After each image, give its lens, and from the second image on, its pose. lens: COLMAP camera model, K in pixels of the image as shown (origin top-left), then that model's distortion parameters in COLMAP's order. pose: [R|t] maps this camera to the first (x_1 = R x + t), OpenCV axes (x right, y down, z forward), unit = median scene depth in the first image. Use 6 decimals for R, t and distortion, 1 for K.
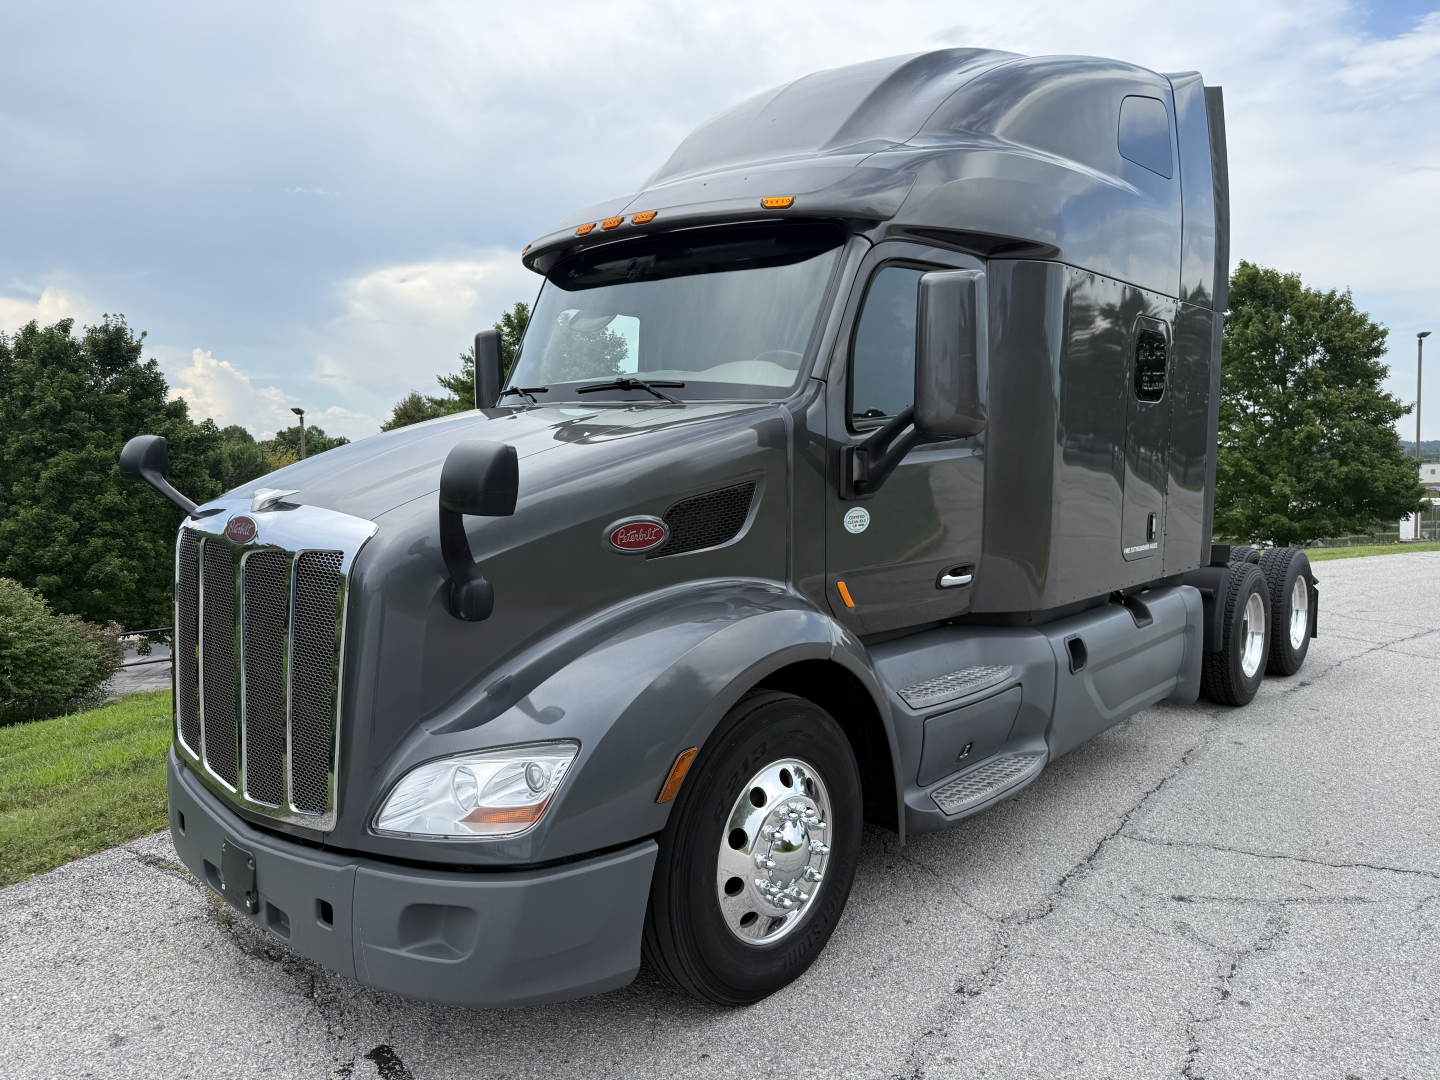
lens RADIAL K [[1038.7, 0, 714.9], [0, 1038.7, 537.5], [0, 0, 1]] dist [0.010786, -0.009580]
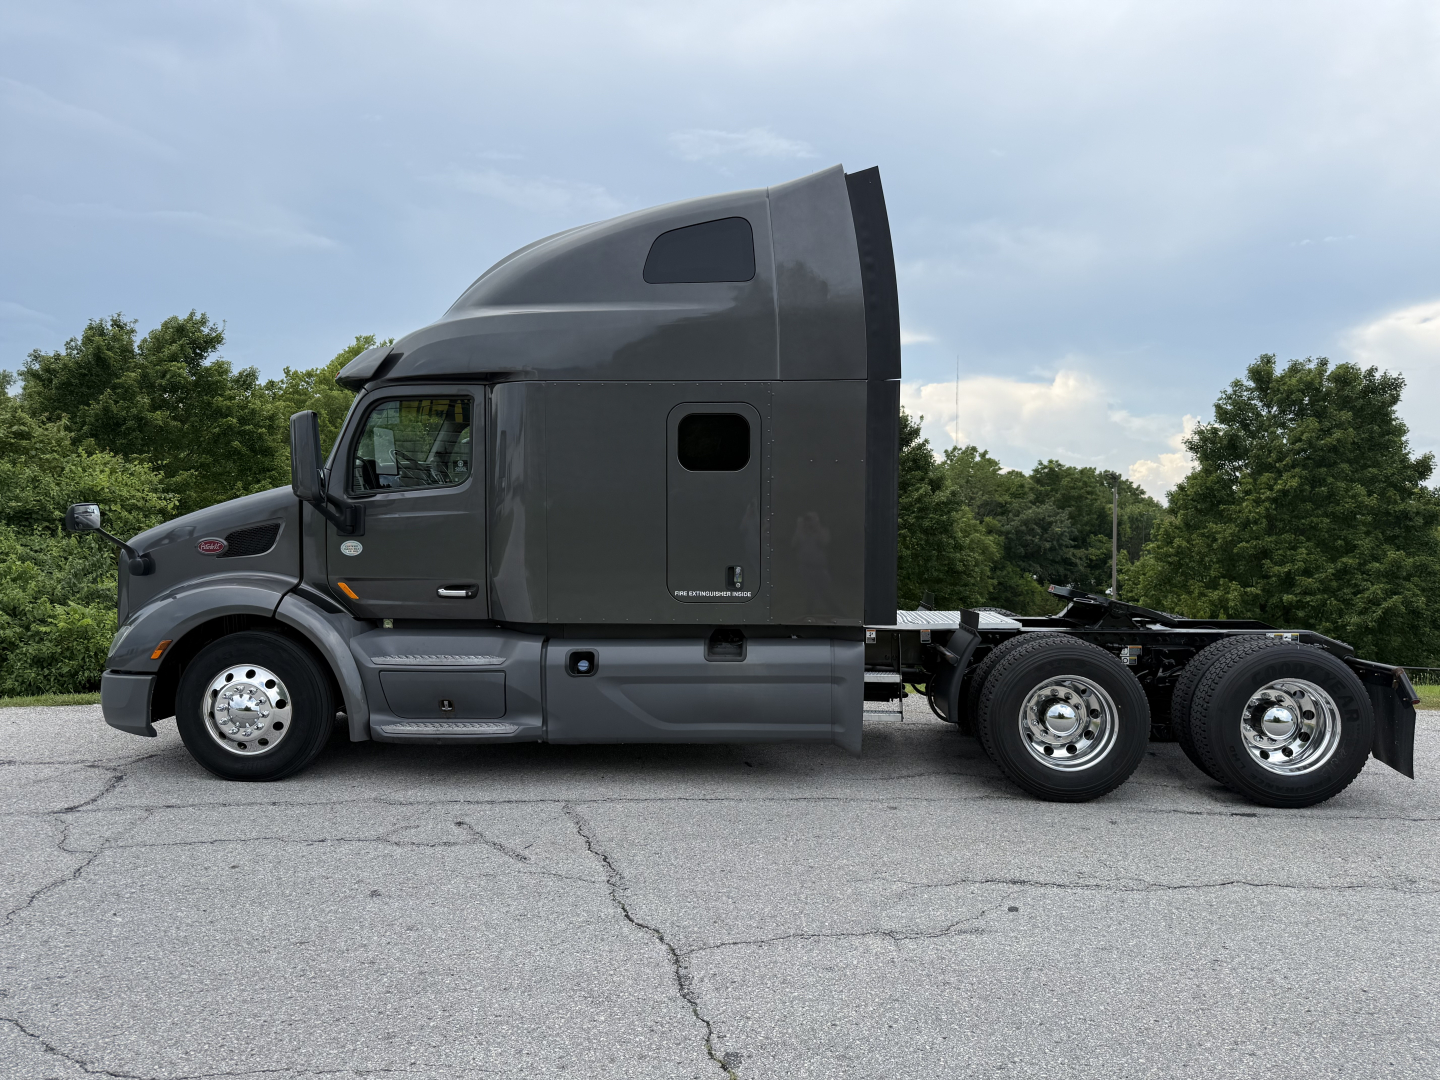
lens RADIAL K [[1023.8, 0, 722.5], [0, 1023.8, 569.9], [0, 0, 1]] dist [0.003490, 0.008122]
pose [[0.629759, 0.050602, -0.775141, 1.274023], [-0.071774, 0.997398, 0.006799, -0.024948], [0.773468, 0.051353, 0.631752, 0.273109]]
